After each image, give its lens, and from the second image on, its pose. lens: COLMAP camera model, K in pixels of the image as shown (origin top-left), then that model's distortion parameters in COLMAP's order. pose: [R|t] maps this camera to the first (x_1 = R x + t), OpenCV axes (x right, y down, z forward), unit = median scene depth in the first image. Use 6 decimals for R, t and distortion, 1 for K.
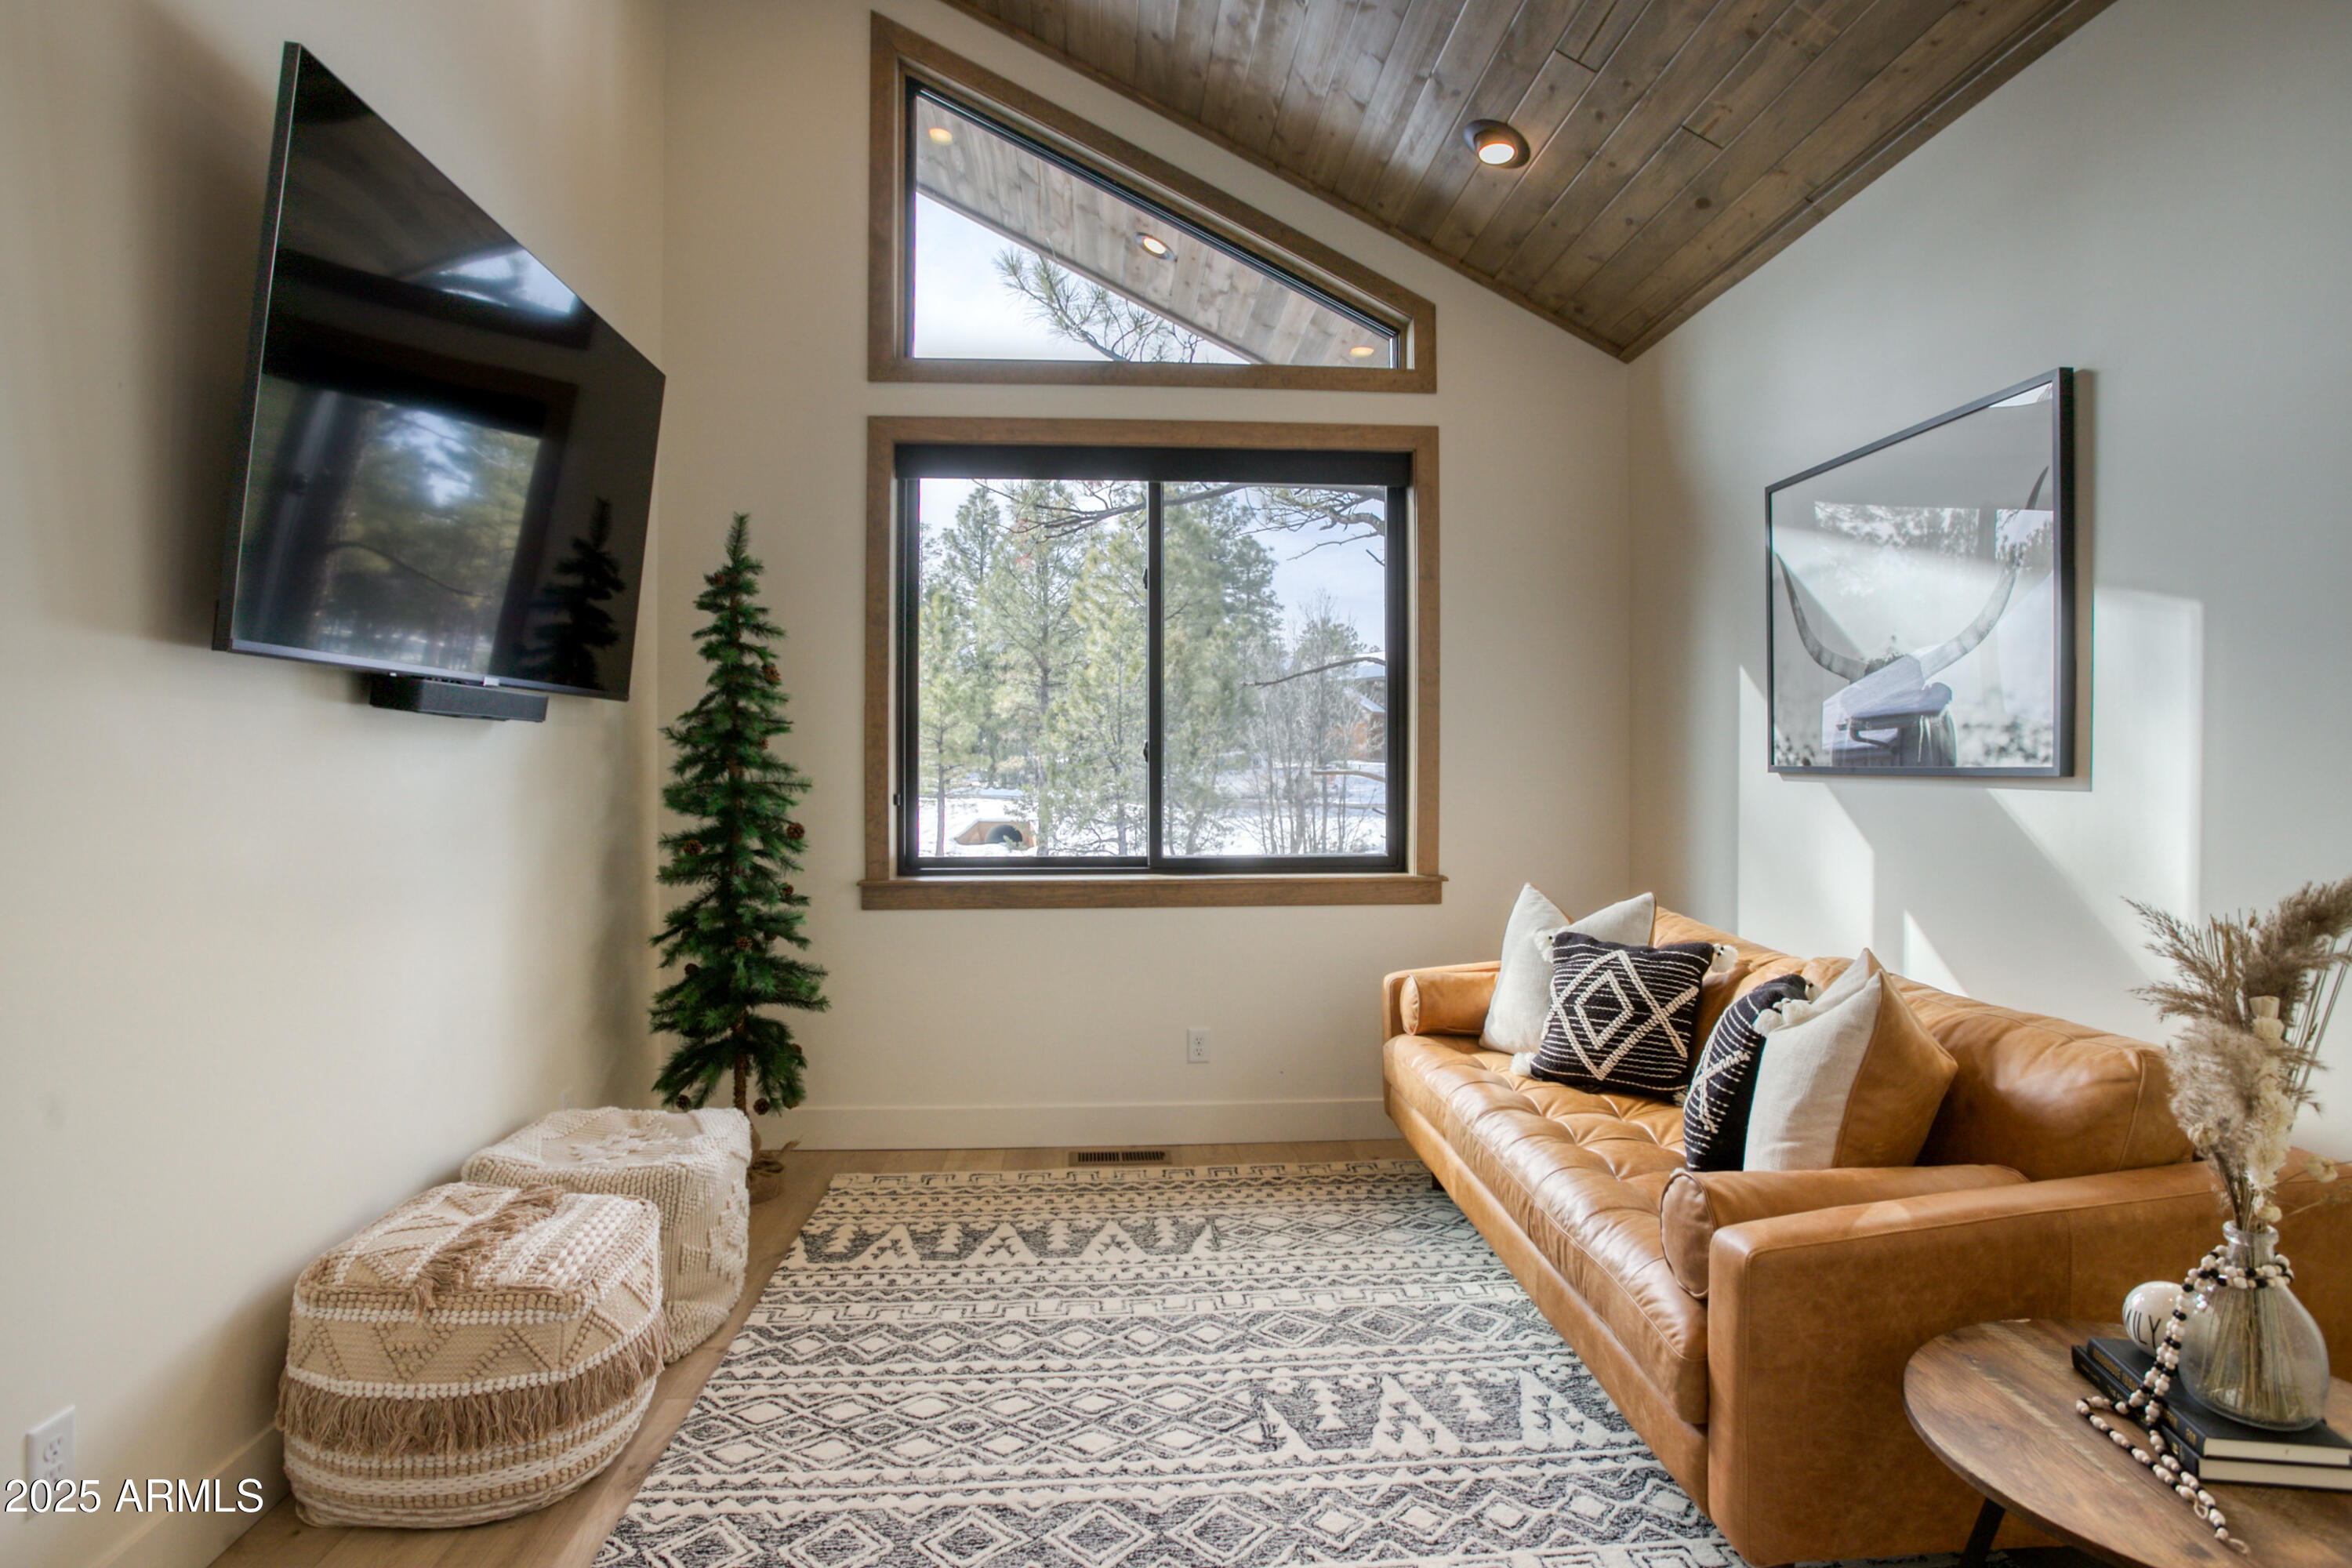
lens RADIAL K [[1160.6, 0, 1159.3], [0, 1160.6, 783.8], [0, 0, 1]] dist [-0.028719, 0.006379]
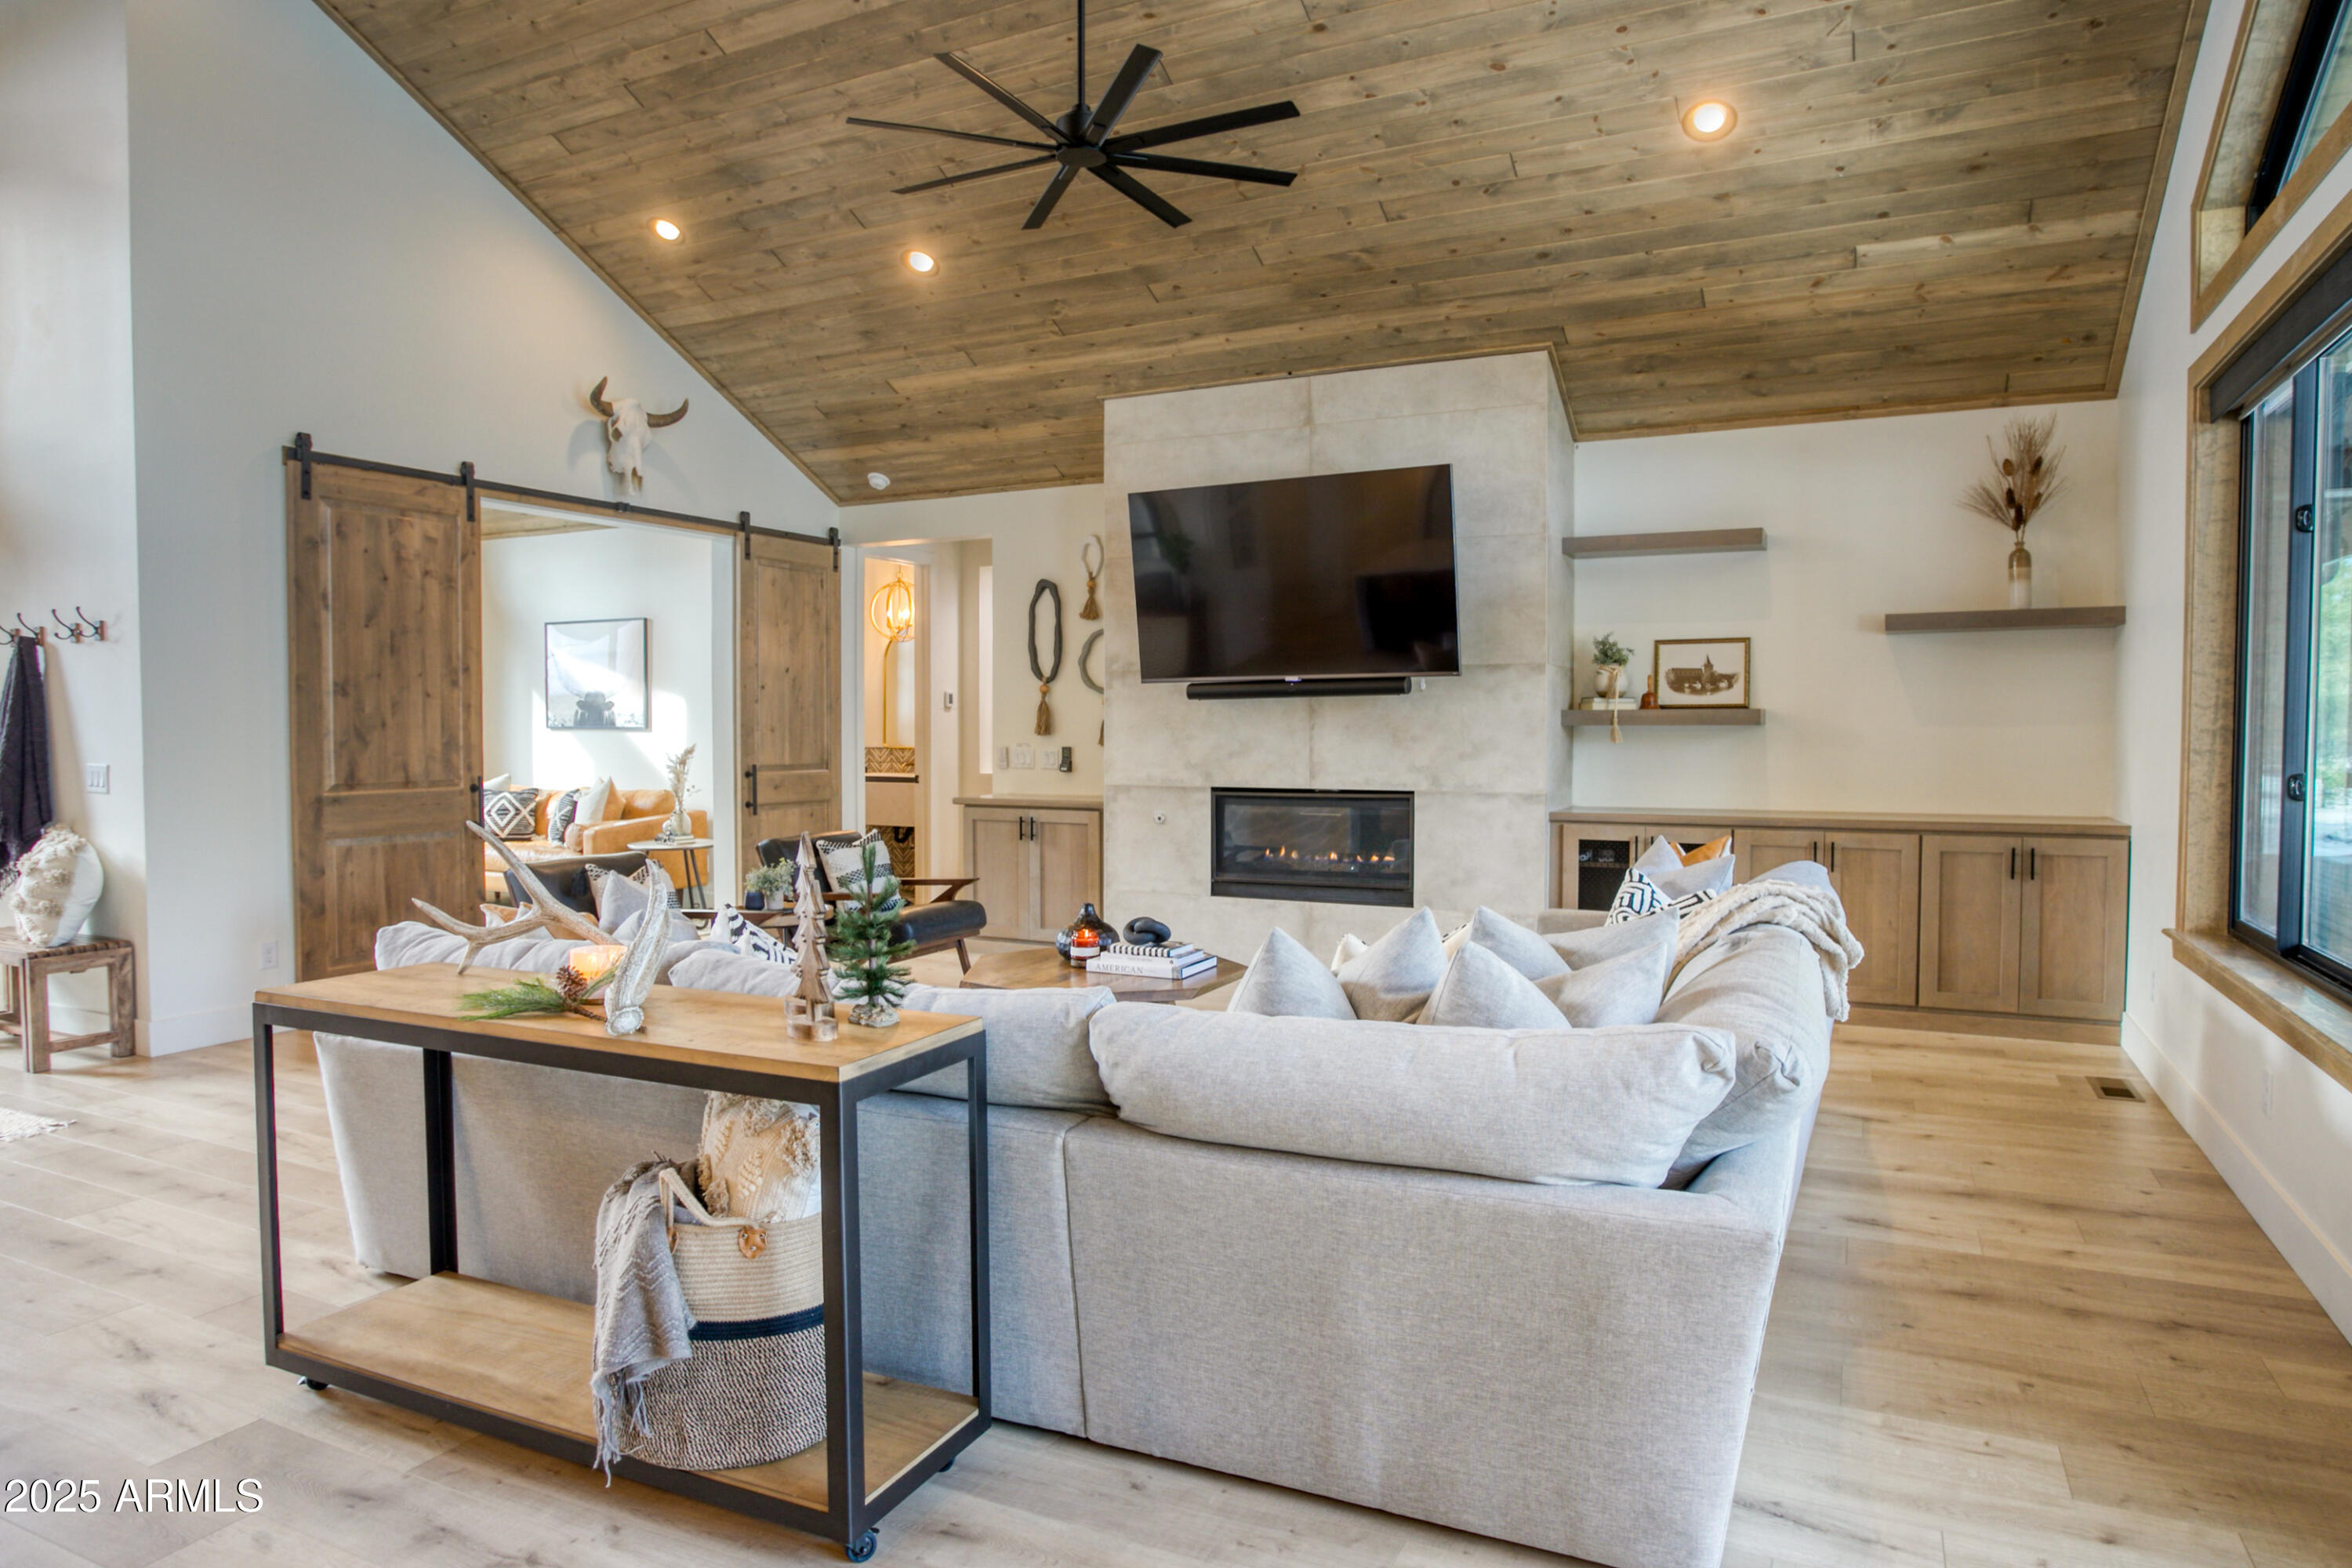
lens RADIAL K [[1429.4, 0, 1188.3], [0, 1429.4, 777.7], [0, 0, 1]] dist [-0.000181, -0.000221]
pose [[0.467053, -0.030903, 0.883689, -1.610977], [0.013635, 0.999522, 0.027747, 0.030269], [-0.884124, -0.000911, 0.467251, -1.771856]]
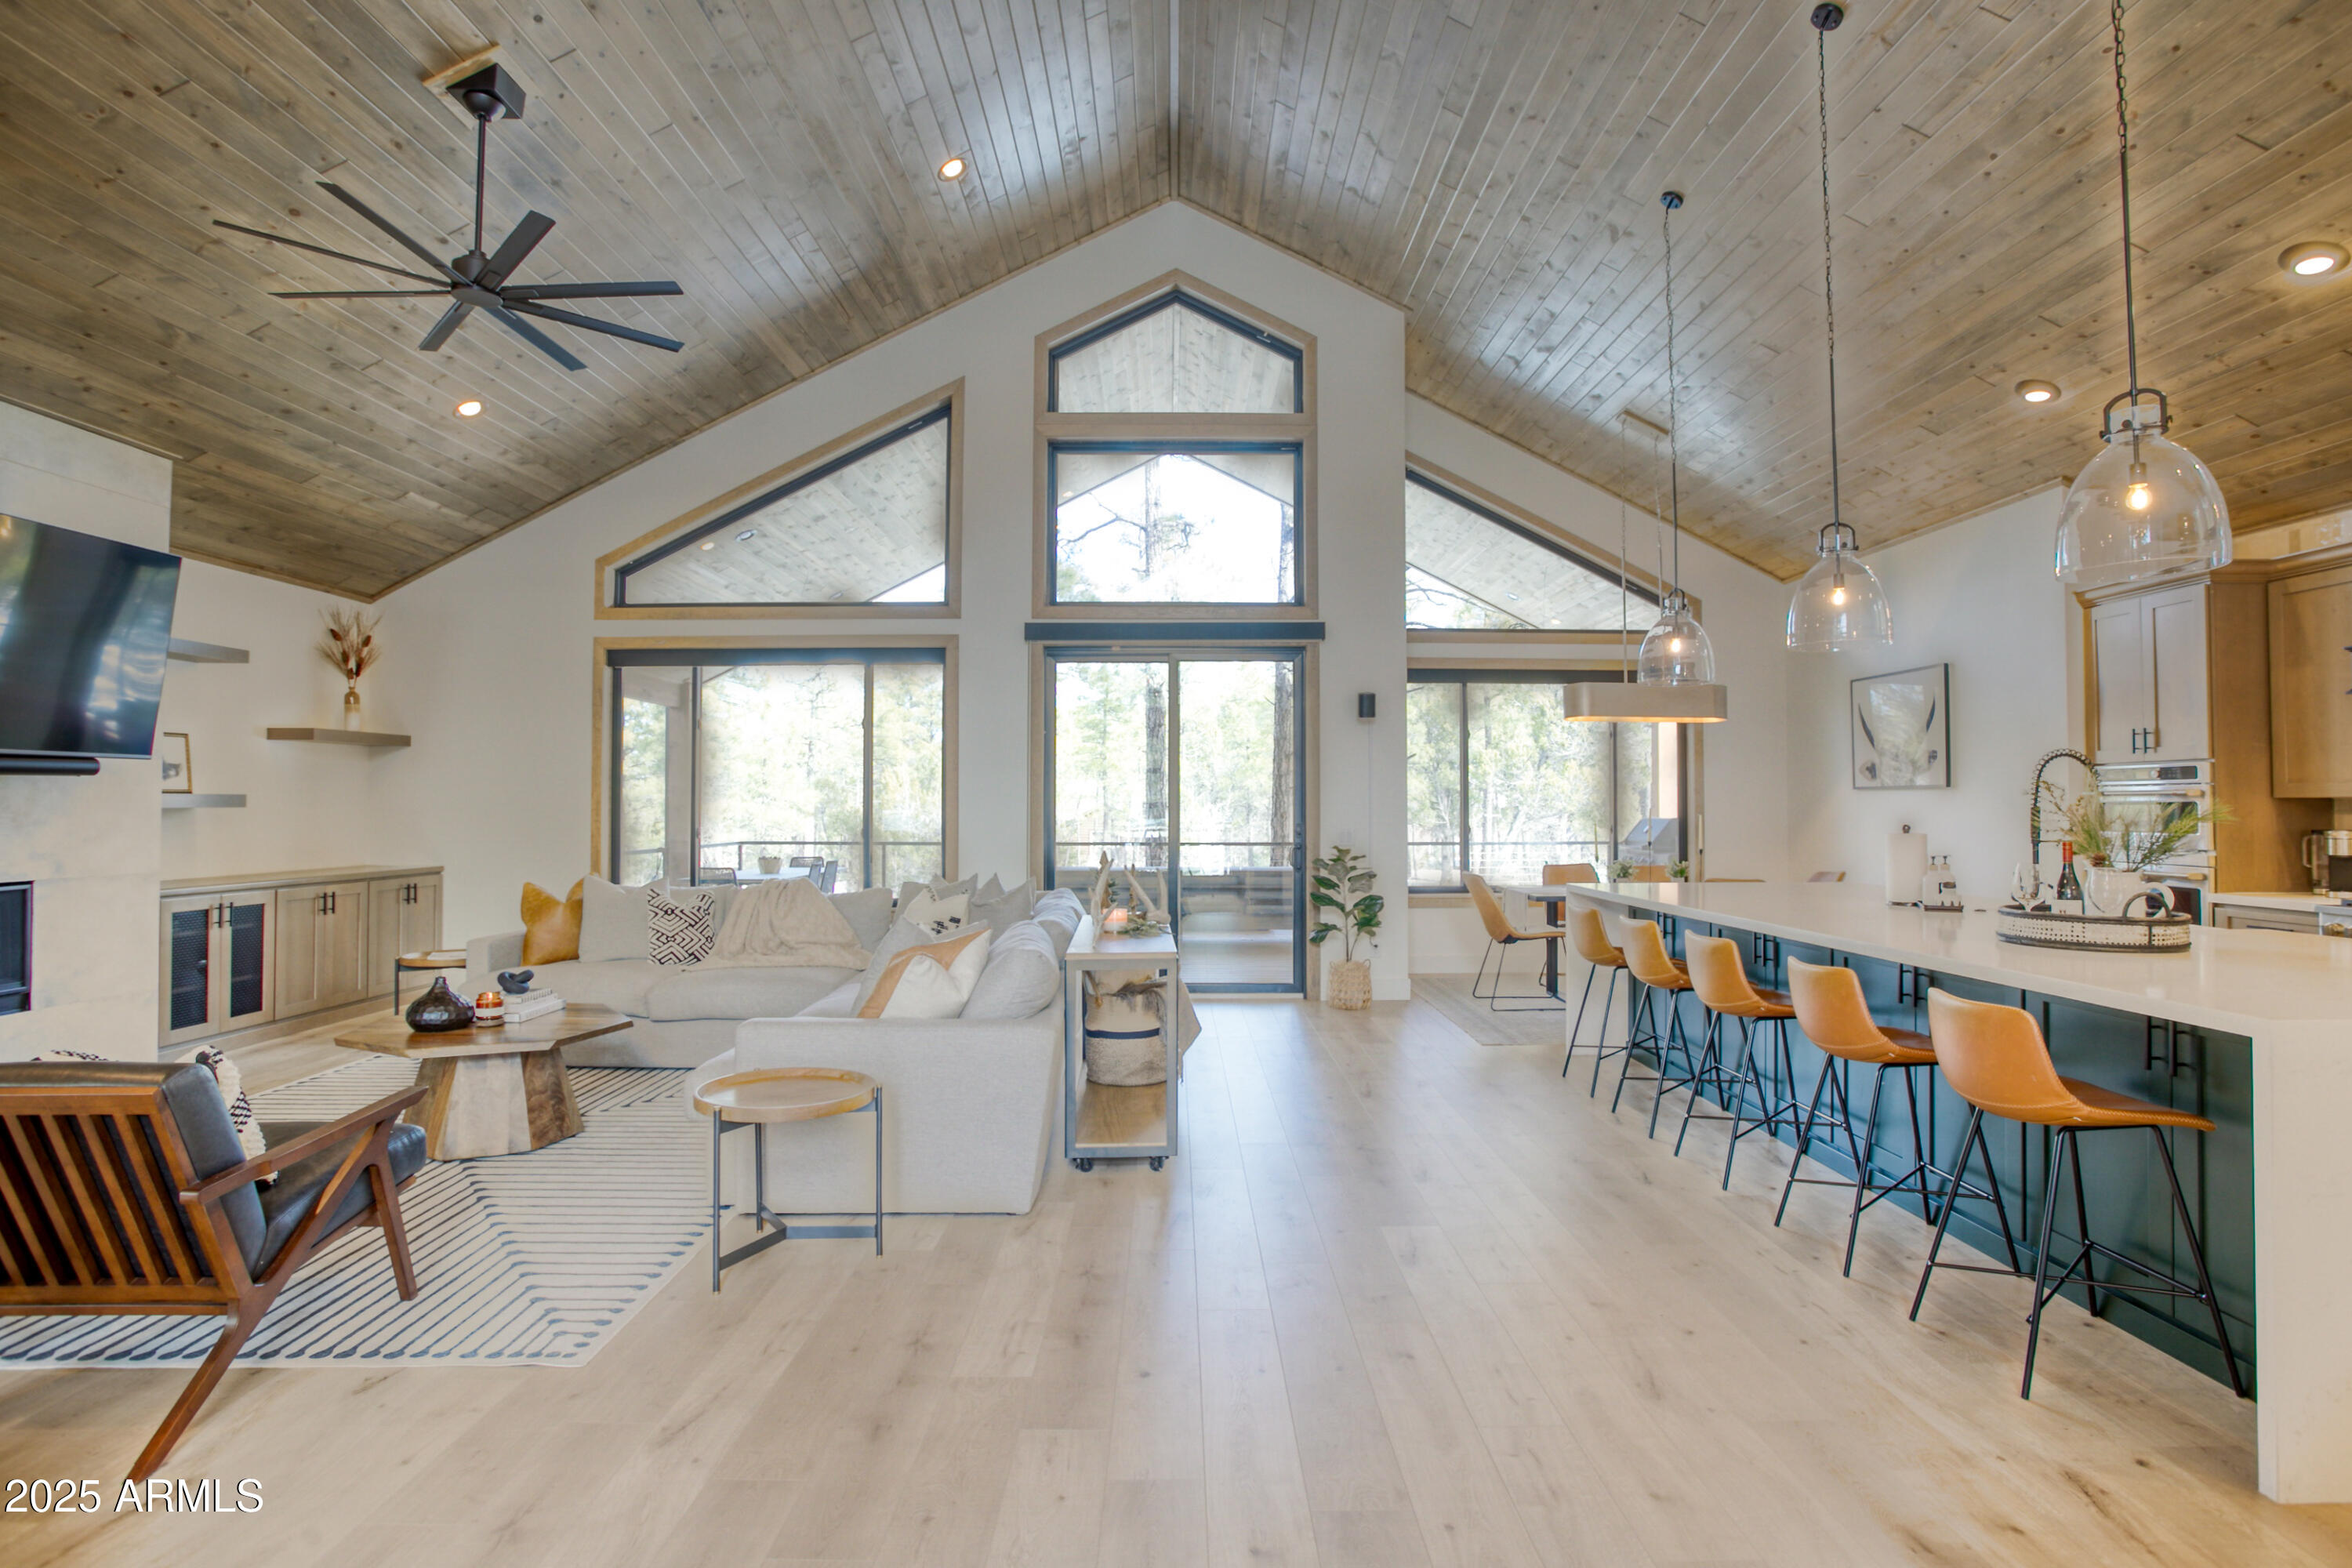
lens RADIAL K [[1160.6, 0, 1173.8], [0, 1160.6, 775.5], [0, 0, 1]] dist [-0.028719, 0.006379]
pose [[-0.999108, 0.003221, 0.042094, -1.161390], [0.002800, 0.999946, -0.010046, -0.008486], [-0.042125, -0.009919, -0.999063, 0.414531]]
